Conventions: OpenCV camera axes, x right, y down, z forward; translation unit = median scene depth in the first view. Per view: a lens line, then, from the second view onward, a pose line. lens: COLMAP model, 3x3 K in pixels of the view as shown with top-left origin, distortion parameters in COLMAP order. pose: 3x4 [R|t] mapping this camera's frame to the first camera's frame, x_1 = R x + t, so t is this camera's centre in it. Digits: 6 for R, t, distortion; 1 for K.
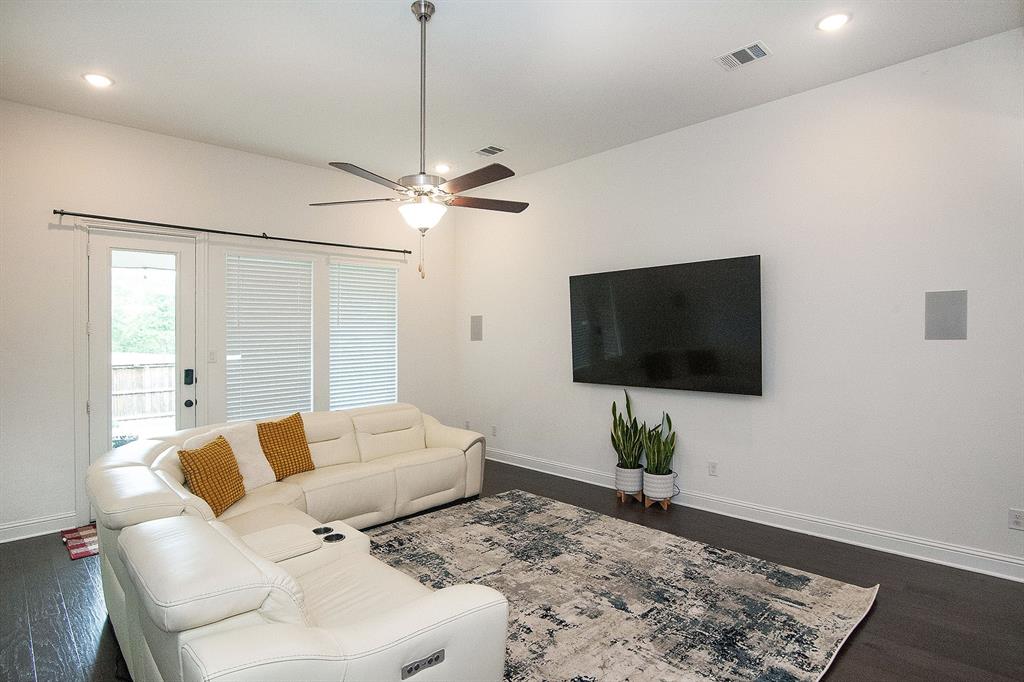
lens RADIAL K [[514.1, 0, 509.1], [0, 514.1, 390.2], [0, 0, 1]] dist [0.000429, -0.000091]
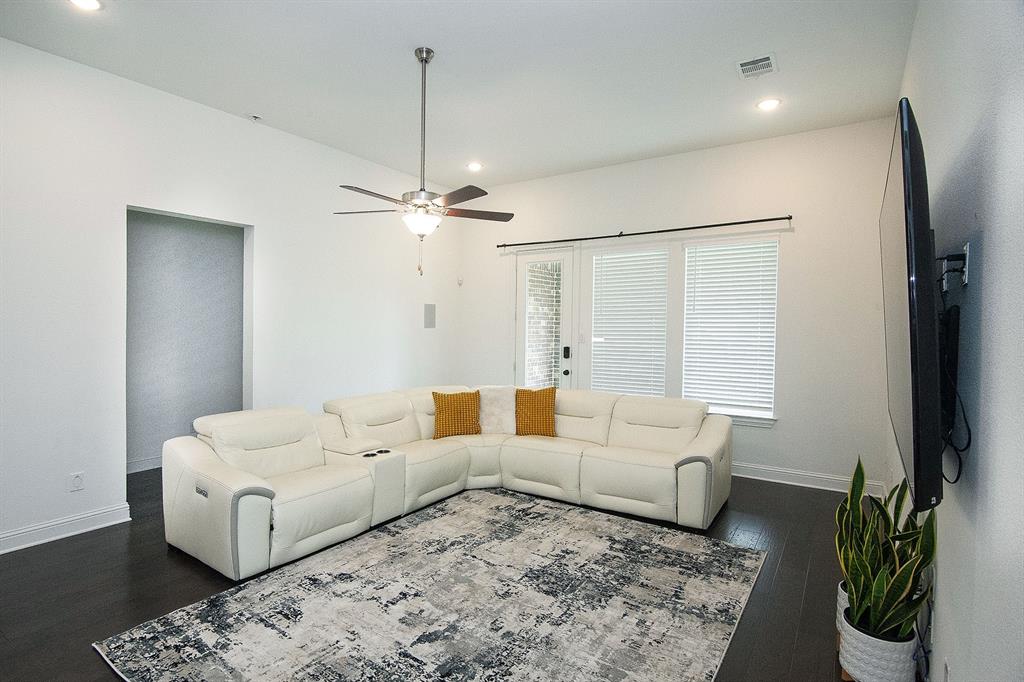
lens RADIAL K [[517.9, 0, 501.4], [0, 517.9, 339.8], [0, 0, 1]] dist [-0.006534, -0.000869]
pose [[0.201754, 0.035511, -0.978792, 0.816882], [-0.109289, 0.993918, 0.013533, -0.072447], [0.973320, 0.104241, 0.204408, 0.691897]]
